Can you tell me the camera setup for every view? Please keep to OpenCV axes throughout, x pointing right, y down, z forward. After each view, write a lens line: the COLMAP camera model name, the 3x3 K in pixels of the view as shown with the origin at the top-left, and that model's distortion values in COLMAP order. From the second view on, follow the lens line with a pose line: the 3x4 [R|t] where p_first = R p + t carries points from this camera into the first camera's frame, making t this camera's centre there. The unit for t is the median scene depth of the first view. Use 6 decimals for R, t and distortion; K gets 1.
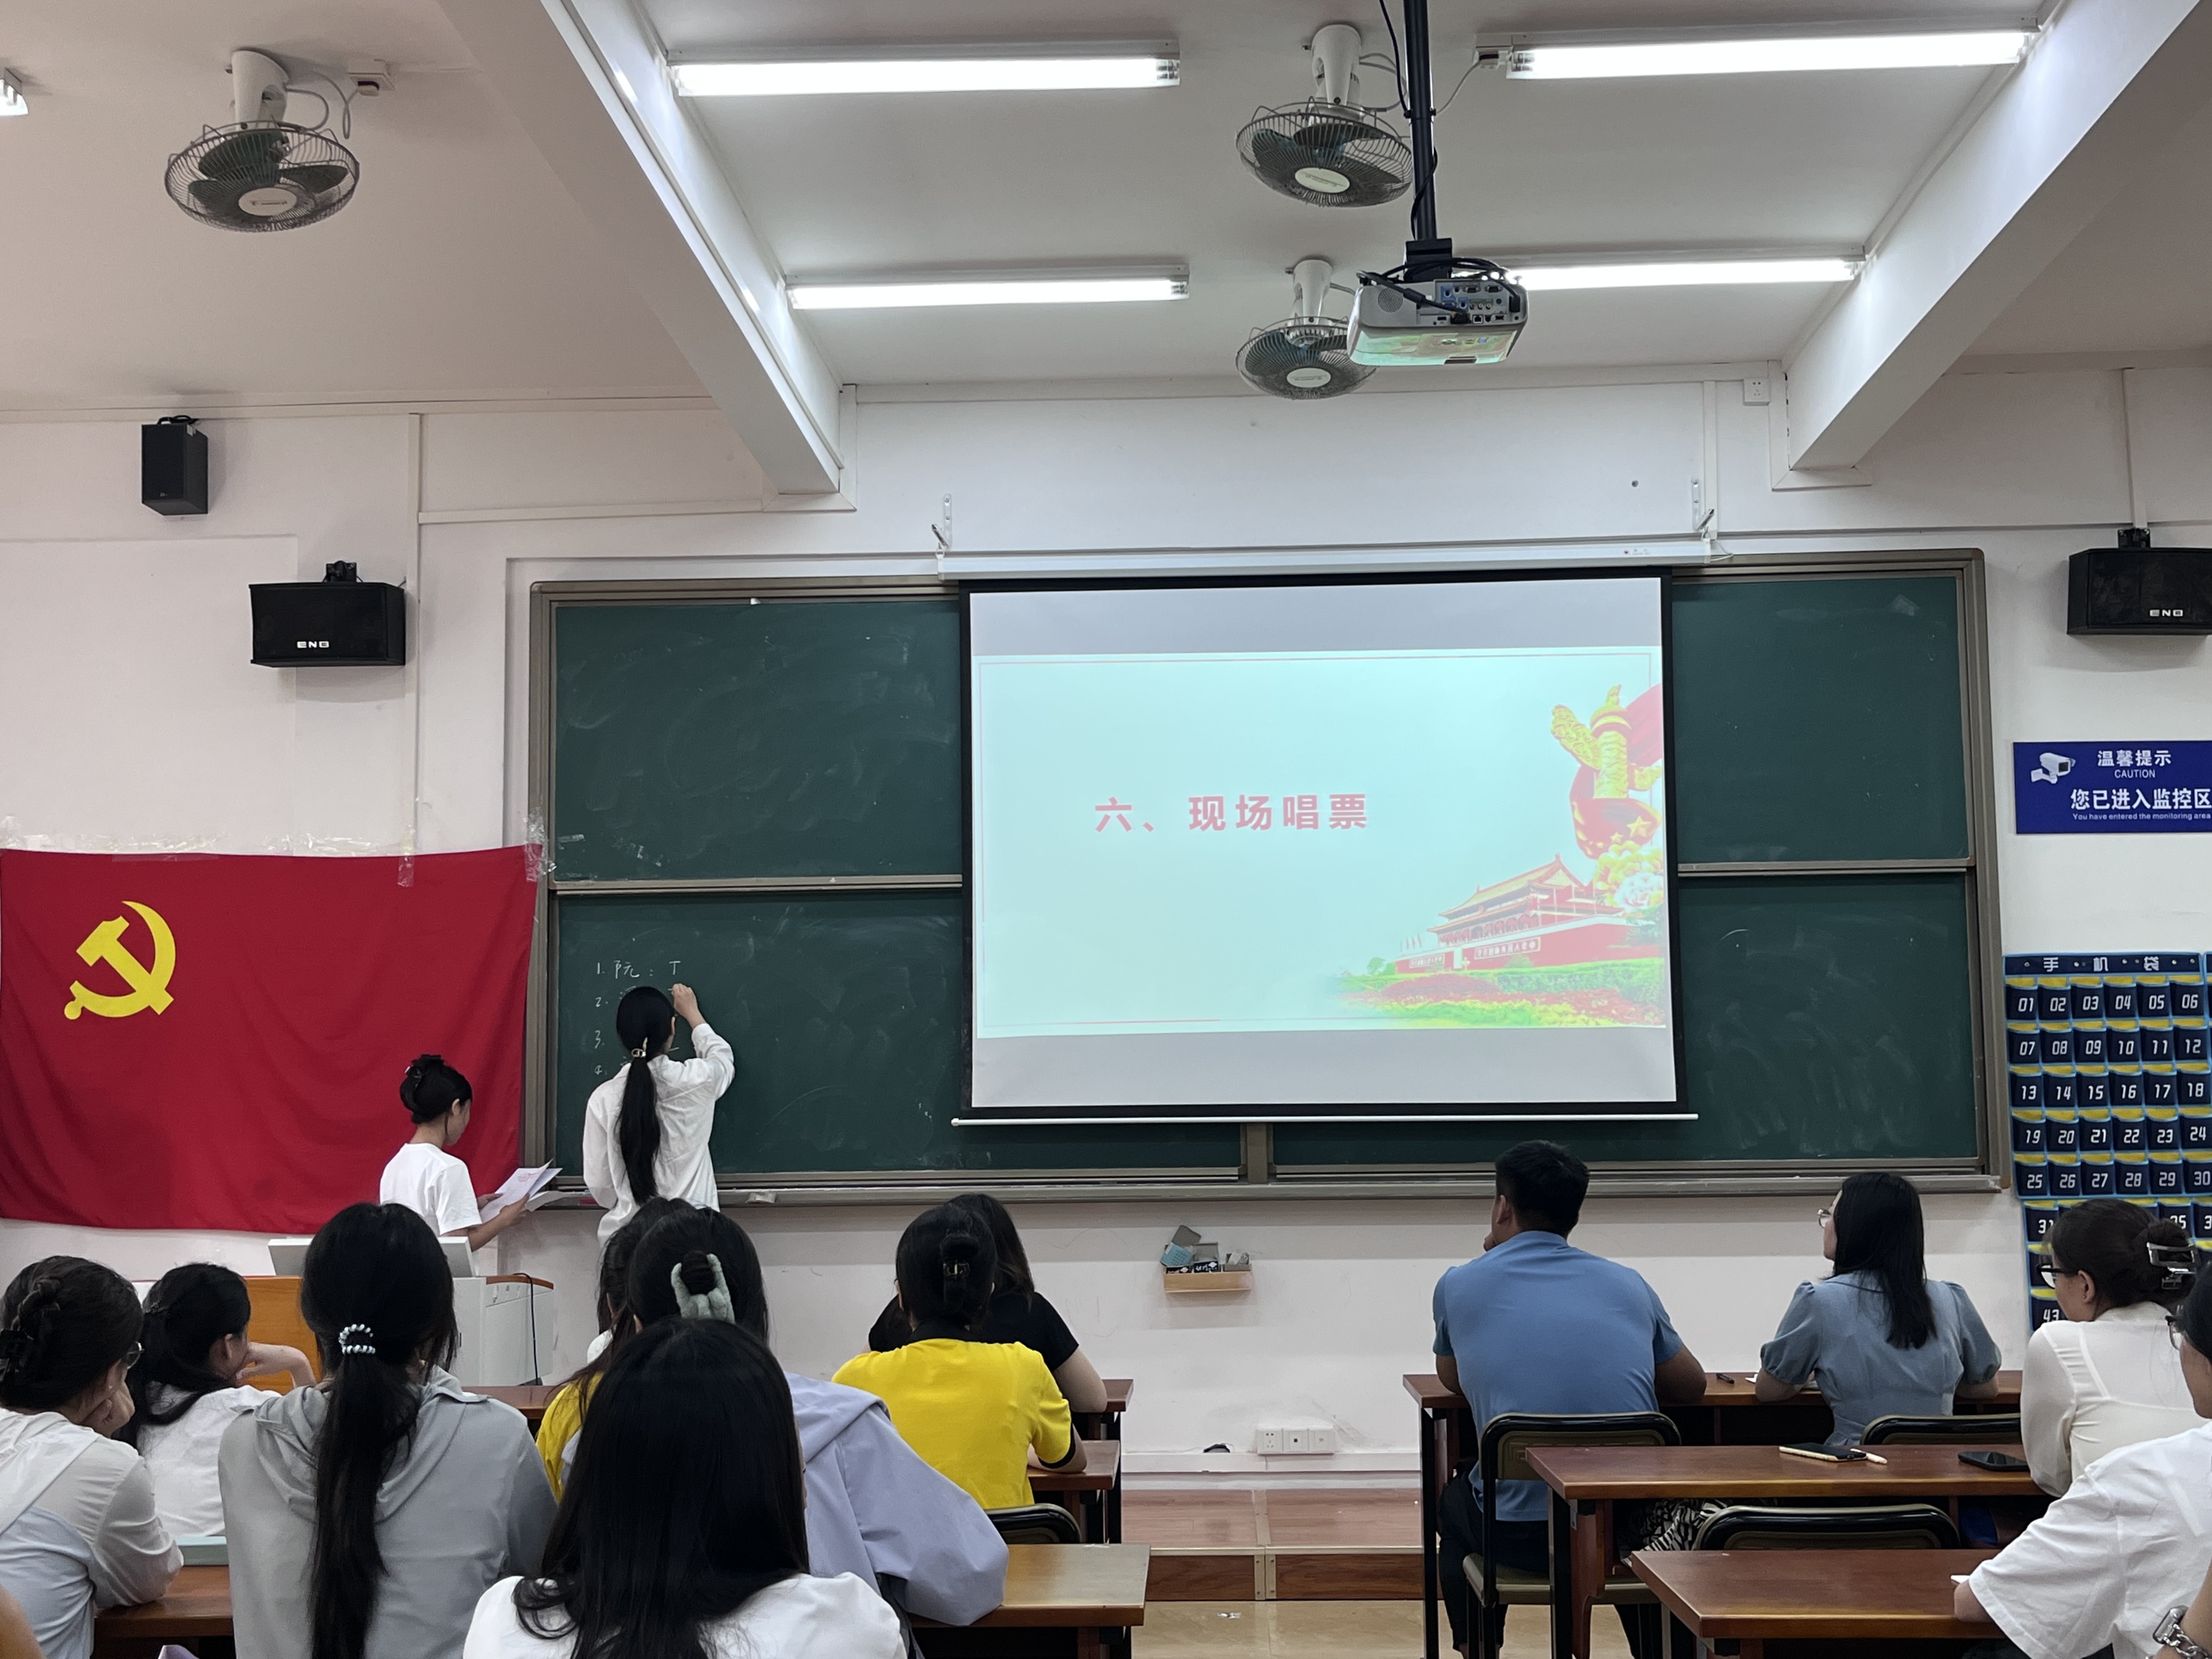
lens RADIAL K [[2254.3, 0, 1103.9], [0, 2254.3, 940.5], [0, 0, 1]] dist [0.083029, -0.172332]
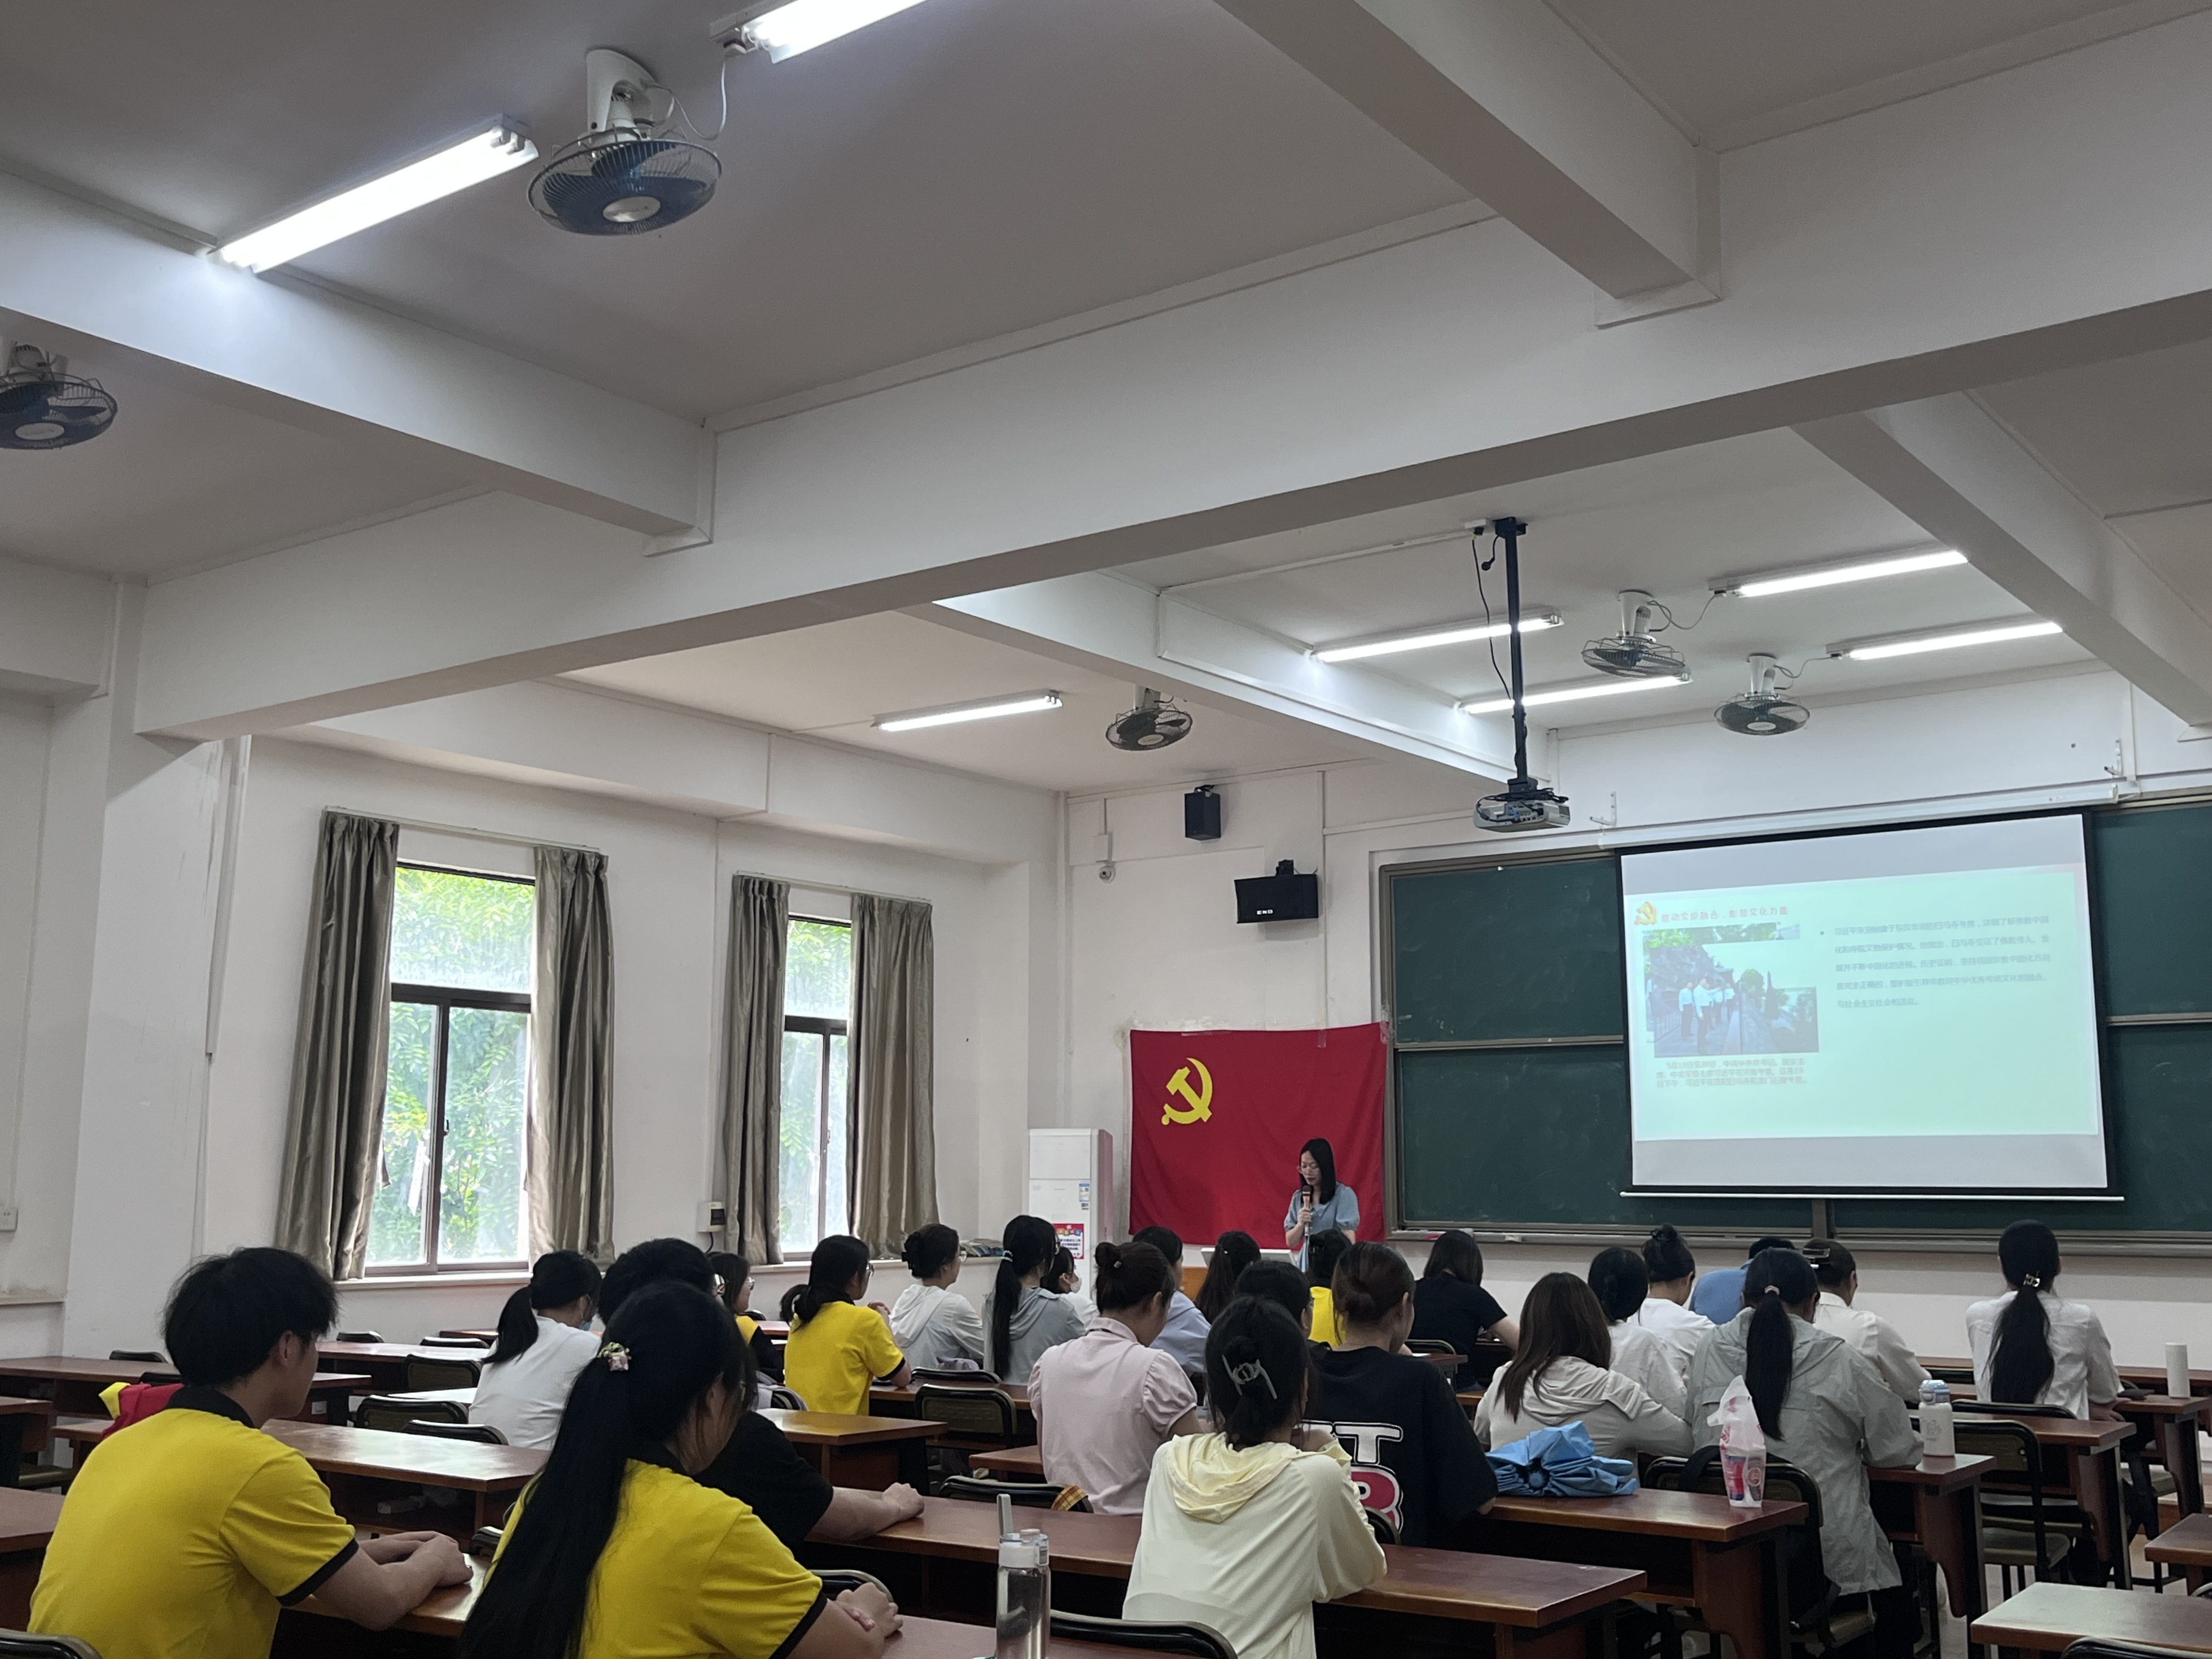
lens RADIAL K [[2247.5, 0, 1083.1], [0, 2247.5, 831.2], [0, 0, 1]] dist [0.097963, -0.273476]
pose [[0.816467, -0.074538, -0.572560, 0.543559], [0.029914, 0.995761, -0.086974, -0.044808], [0.576616, 0.053884, 0.815236, -0.511625]]
